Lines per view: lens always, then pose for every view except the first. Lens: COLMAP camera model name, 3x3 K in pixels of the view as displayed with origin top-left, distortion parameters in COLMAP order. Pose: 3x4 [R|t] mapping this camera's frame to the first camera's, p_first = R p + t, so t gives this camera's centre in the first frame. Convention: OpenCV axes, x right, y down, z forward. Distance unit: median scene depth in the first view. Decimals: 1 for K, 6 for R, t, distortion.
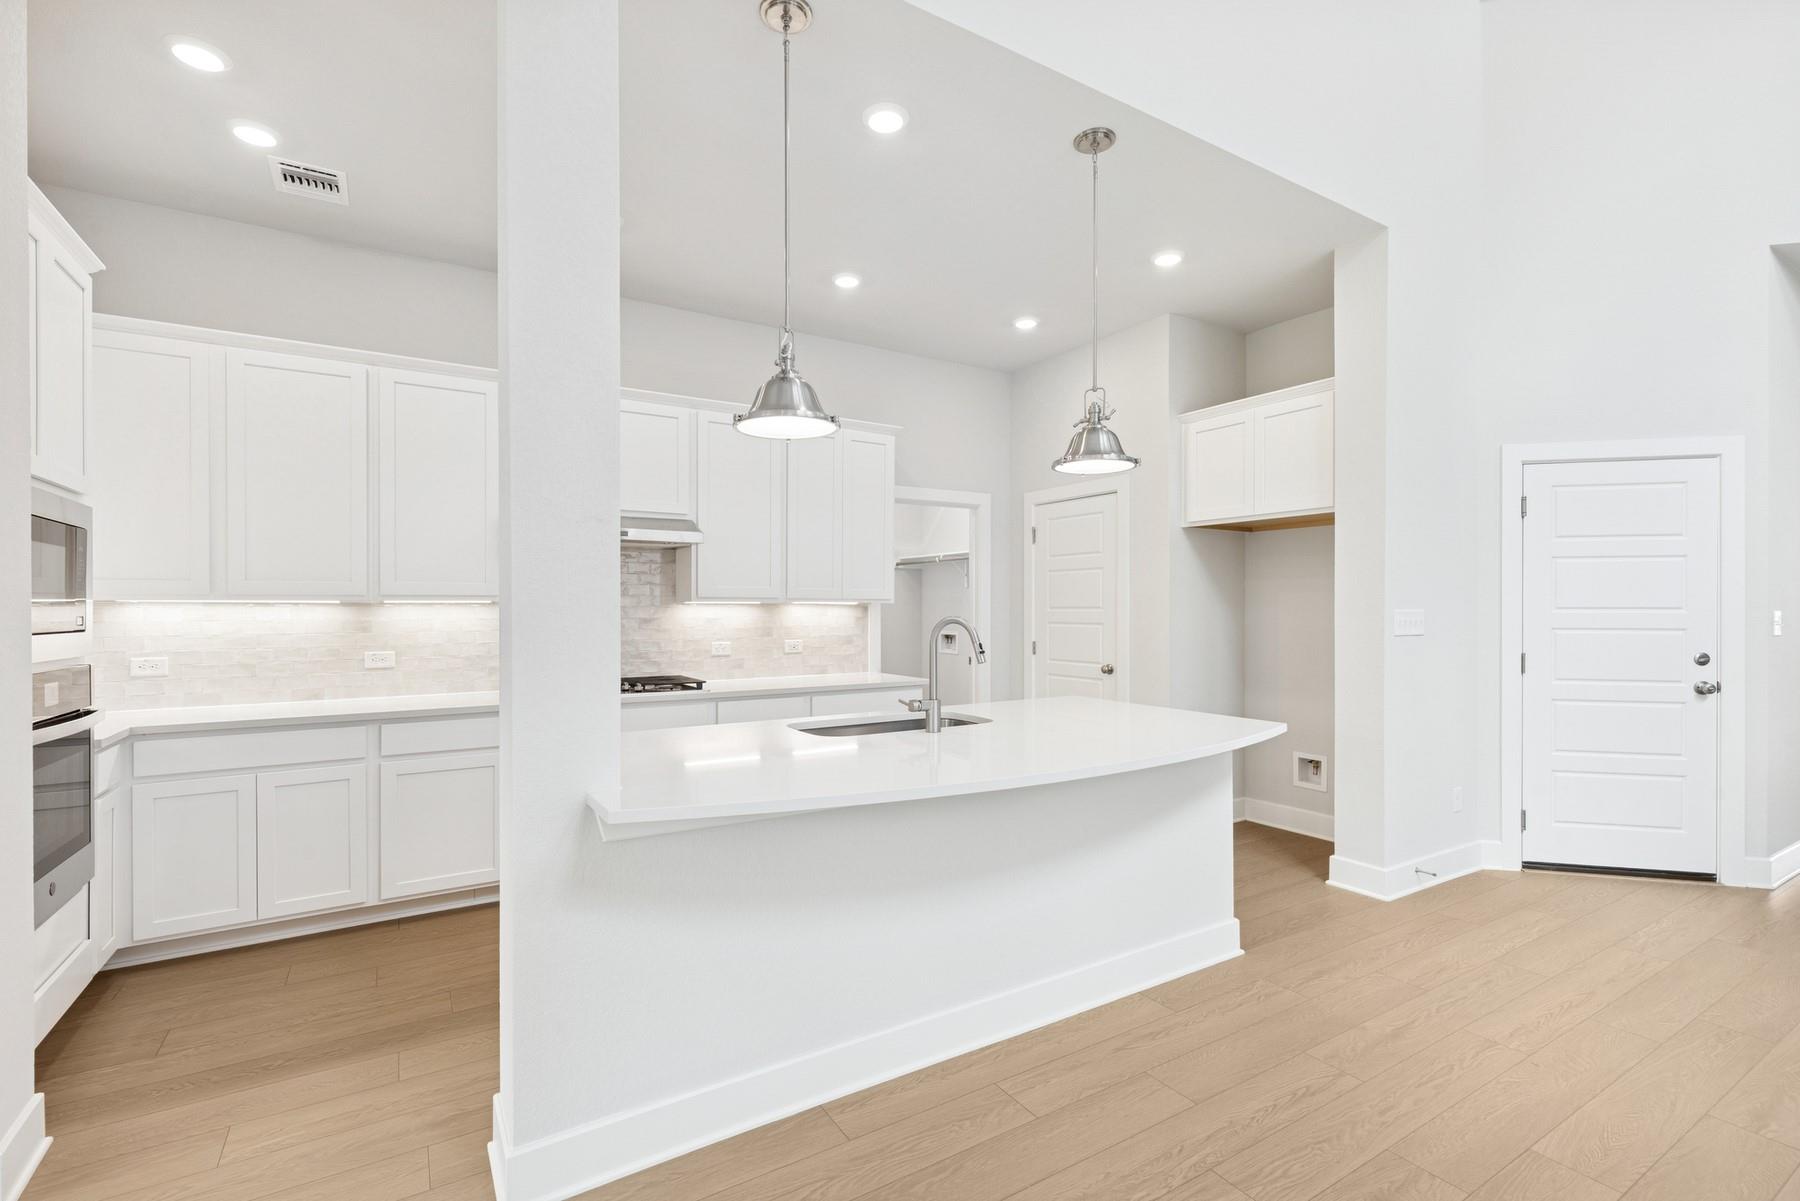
lens RADIAL K [[810.4, 0, 899.7], [0, 810.4, 608.7], [0, 0, 1]] dist [0.009686, -0.001566]
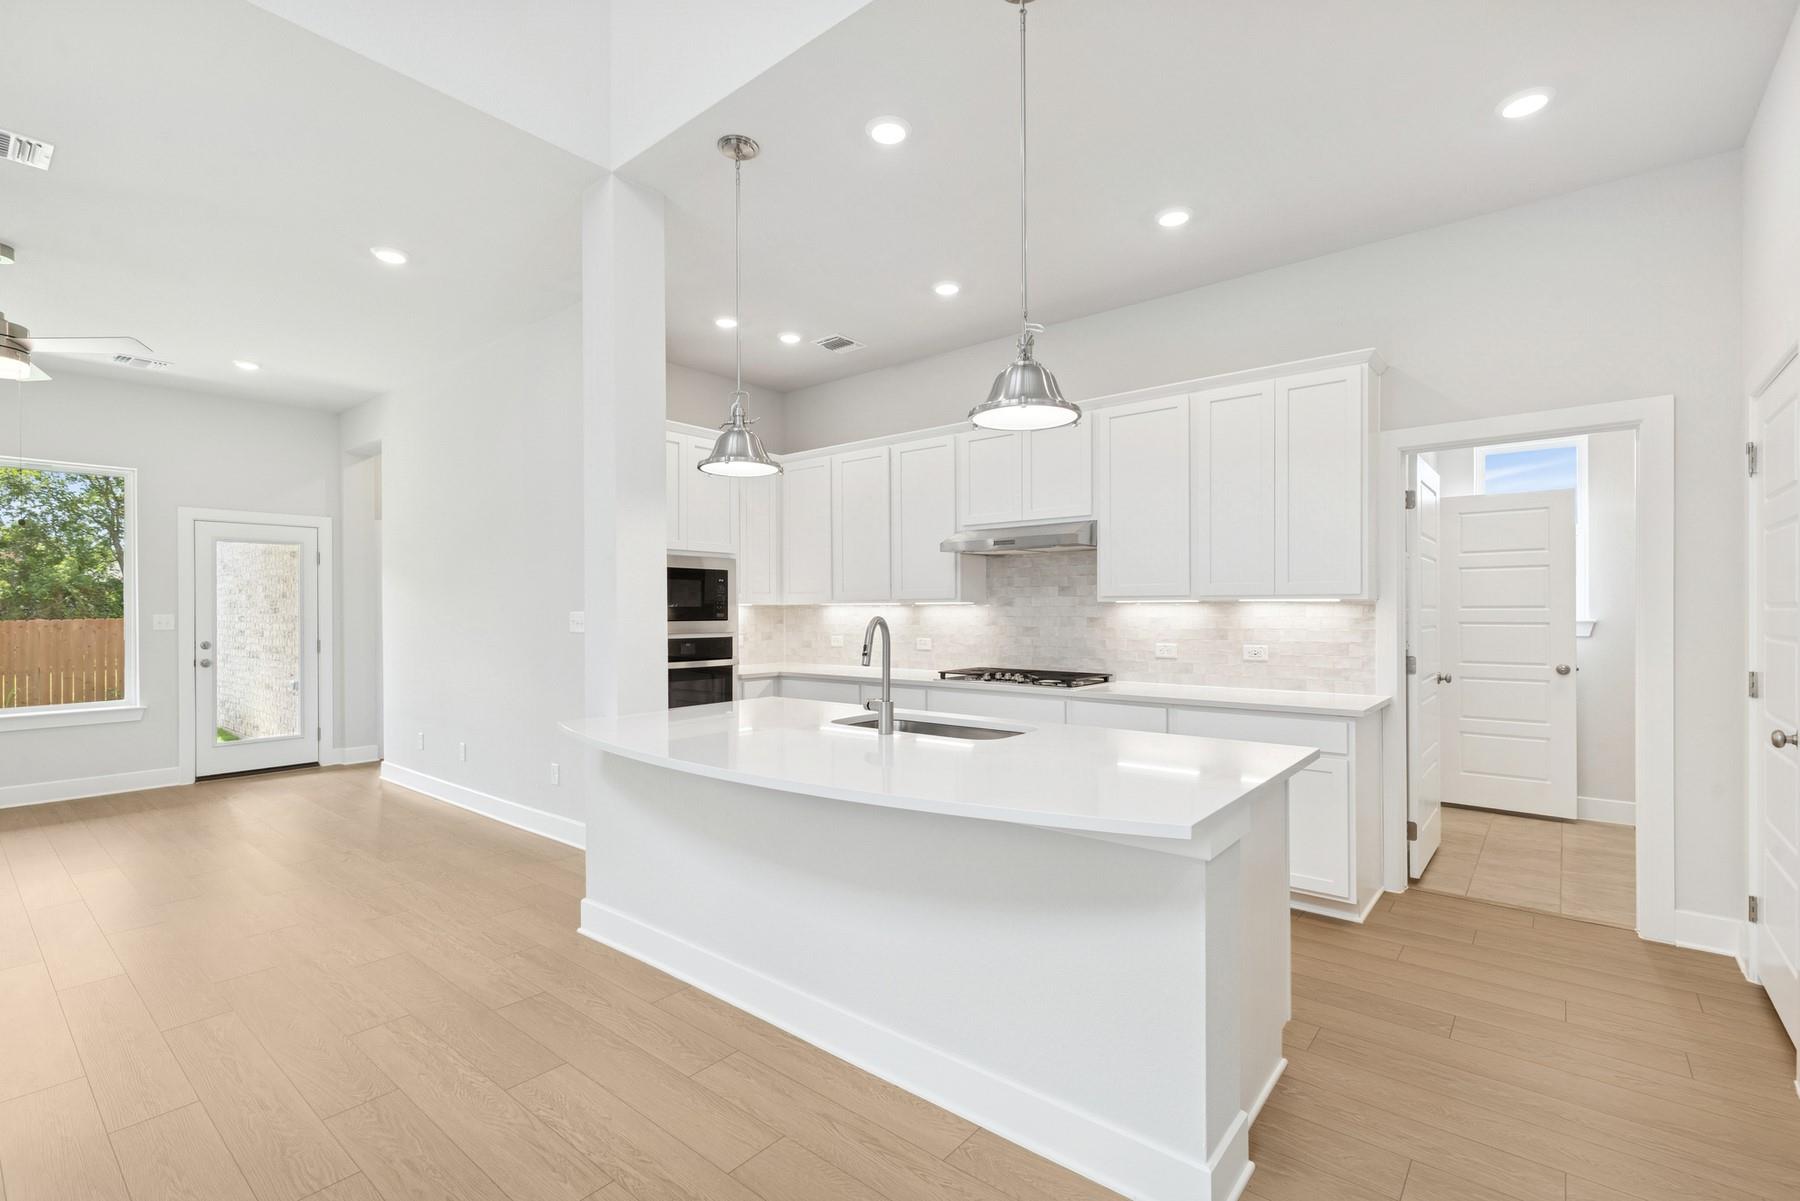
lens RADIAL K [[810.4, 0, 895.3], [0, 810.4, 609.0], [0, 0, 1]] dist [0.009686, -0.001566]
pose [[0.314223, -0.001085, -0.949348, 0.684848], [0.003890, 0.999992, 0.000144, 0.000069], [0.949341, -0.003738, 0.314225, 0.489660]]
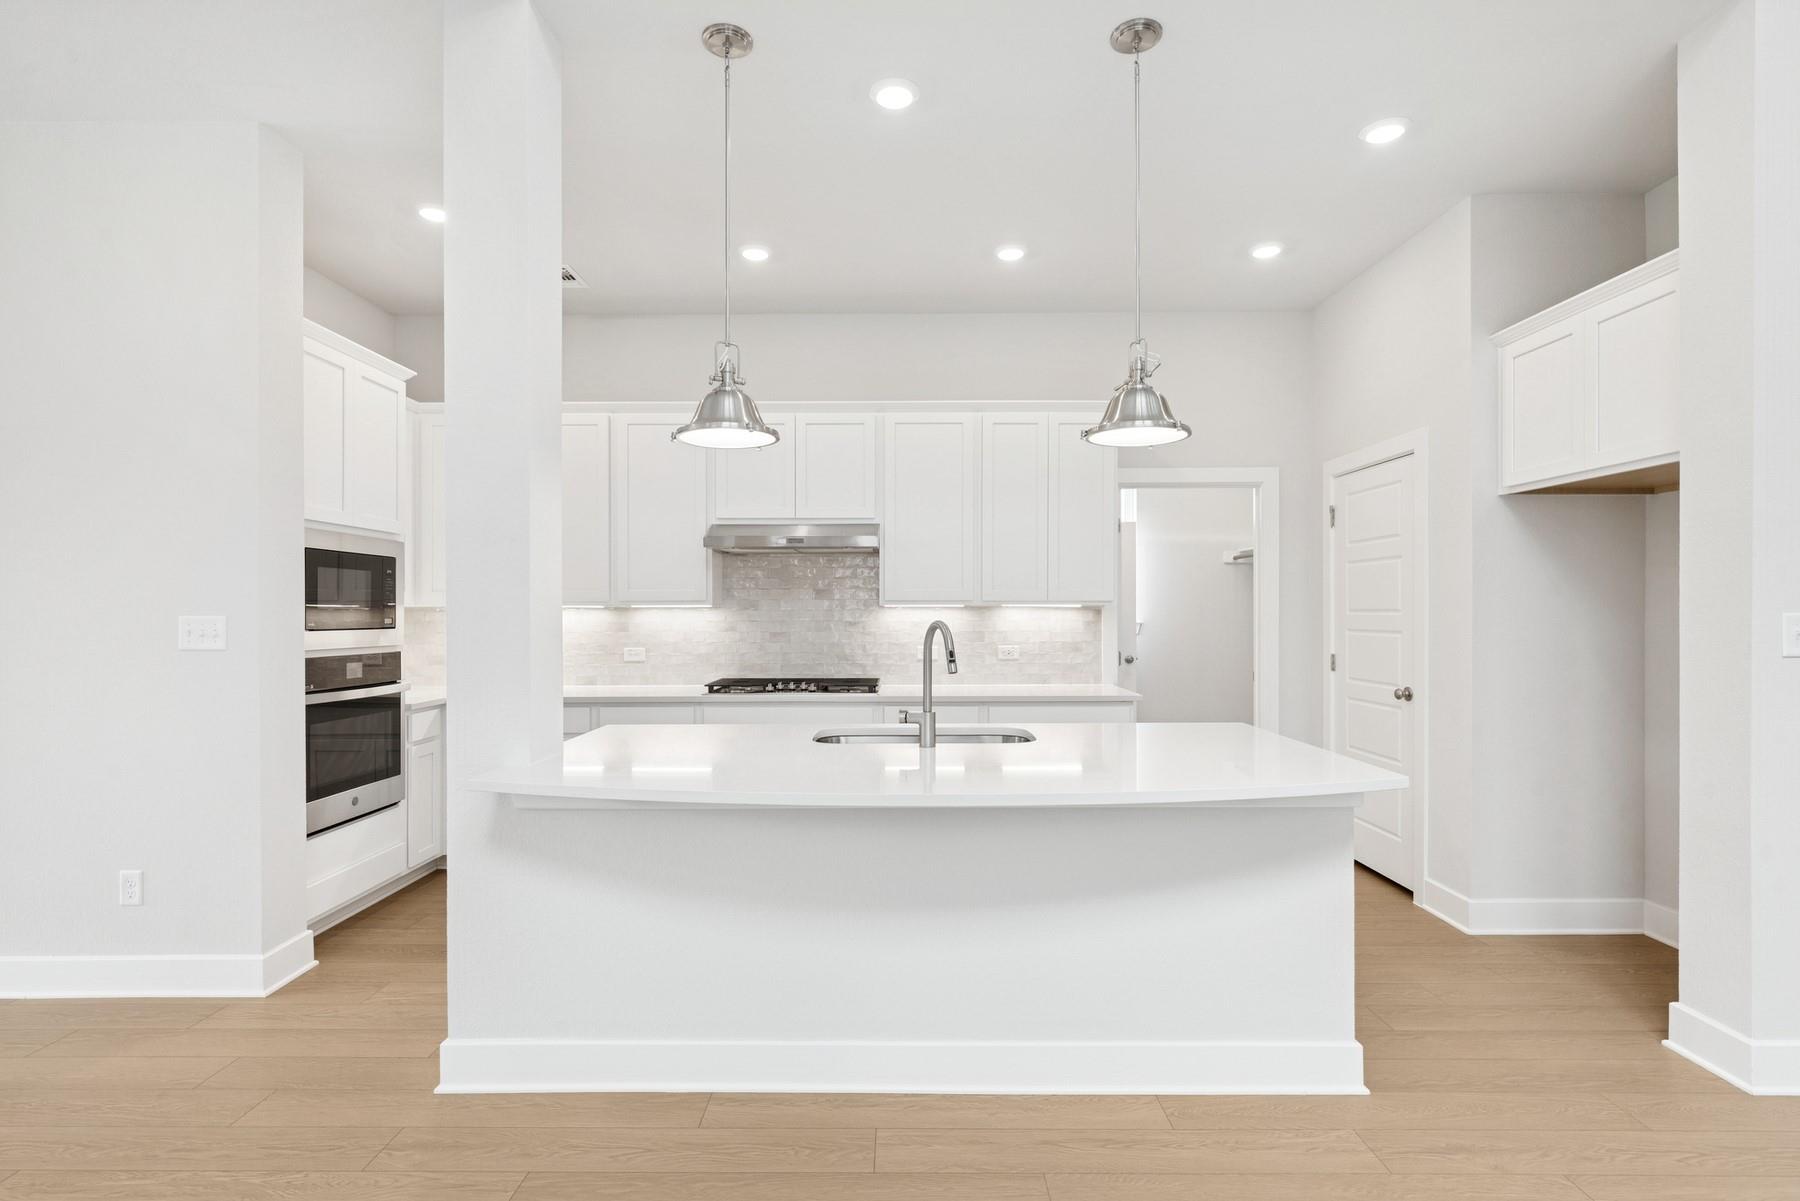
lens RADIAL K [[888.9, 0, 897.1], [0, 888.9, 610.7], [0, 0, 1]] dist [0.001338, -0.000930]
pose [[0.845190, -0.001821, -0.534463, 0.384111], [0.001540, 0.999998, -0.000971, -0.000608], [0.534464, -0.000003, 0.845191, 0.091800]]
